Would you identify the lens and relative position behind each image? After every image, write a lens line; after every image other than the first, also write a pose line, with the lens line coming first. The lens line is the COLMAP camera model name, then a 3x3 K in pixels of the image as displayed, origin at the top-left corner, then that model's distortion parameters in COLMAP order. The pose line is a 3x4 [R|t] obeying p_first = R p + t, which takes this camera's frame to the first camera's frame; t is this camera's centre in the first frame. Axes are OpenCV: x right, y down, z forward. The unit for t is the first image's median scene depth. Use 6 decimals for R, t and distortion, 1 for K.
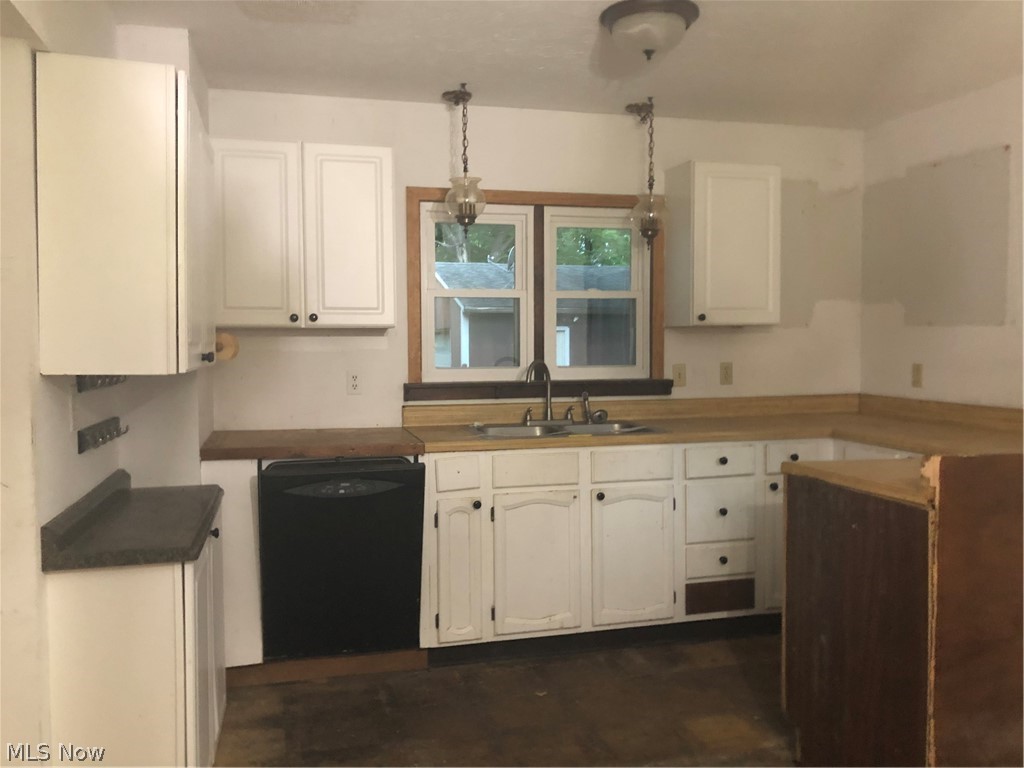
lens RADIAL K [[839.0, 0, 509.4], [0, 839.0, 376.9], [0, 0, 1]] dist [0.072054, -0.062494]
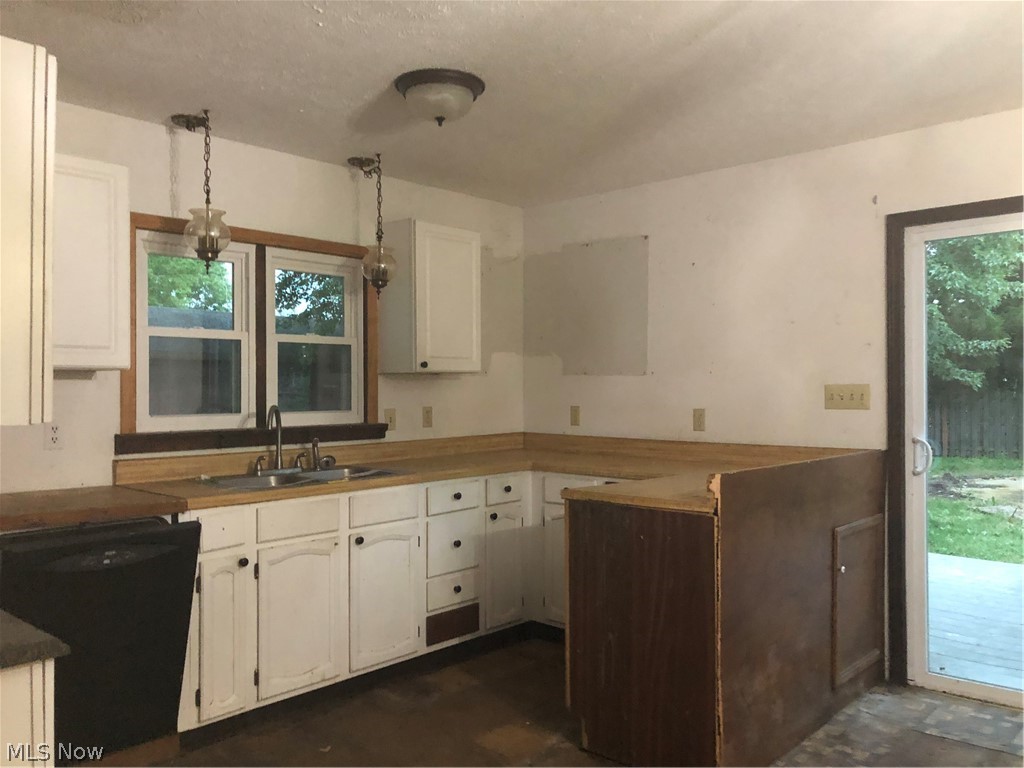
lens RADIAL K [[839.0, 0, 509.9], [0, 839.0, 390.9], [0, 0, 1]] dist [0.072054, -0.062494]
pose [[0.848223, -0.000476, 0.529639, -0.260278], [0.021981, 0.999170, -0.034305, 0.001836], [-0.529183, 0.040740, 0.847529, 0.041869]]
